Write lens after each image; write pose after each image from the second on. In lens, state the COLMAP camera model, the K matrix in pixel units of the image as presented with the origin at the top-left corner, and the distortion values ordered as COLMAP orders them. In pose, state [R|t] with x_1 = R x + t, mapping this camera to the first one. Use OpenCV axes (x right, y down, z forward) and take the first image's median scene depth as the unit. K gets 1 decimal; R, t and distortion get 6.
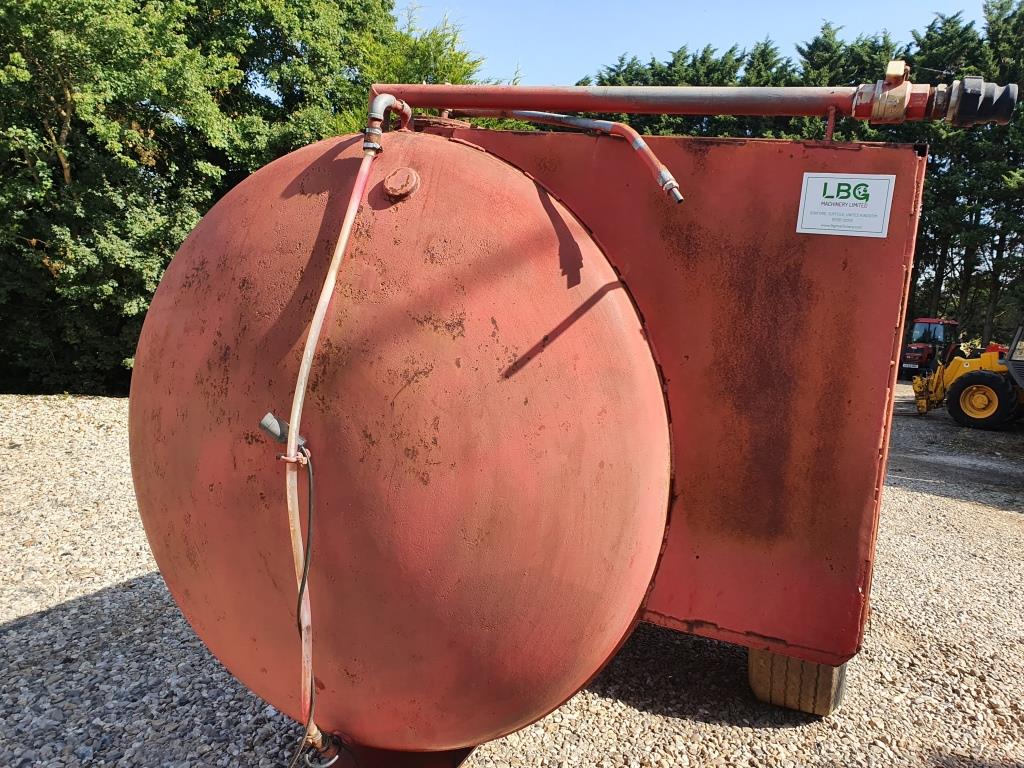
lens RADIAL K [[804.8, 0, 518.0], [0, 804.8, 382.3], [0, 0, 1]] dist [0.050525, -0.034654]
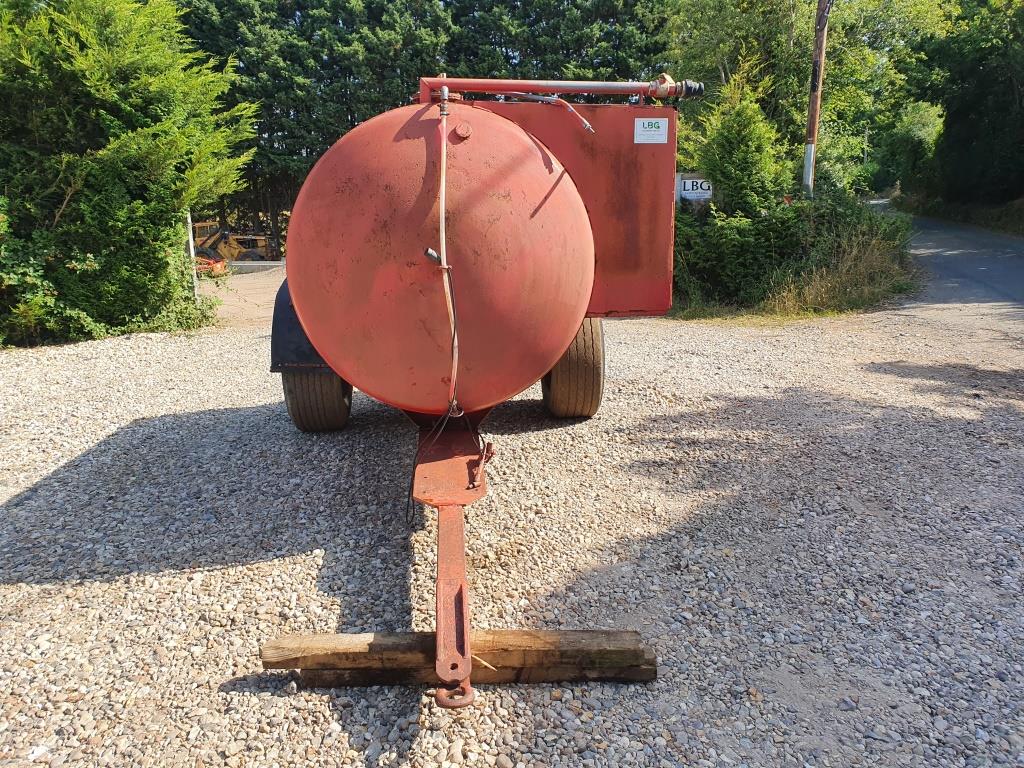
lens RADIAL K [[804.8, 0, 507.0], [0, 804.8, 386.6], [0, 0, 1]] dist [0.050525, -0.034654]
pose [[0.883848, -0.196254, 0.424615, -1.119170], [0.140086, 0.977122, 0.160028, 0.086045], [-0.446306, -0.081958, 0.891119, -1.022609]]
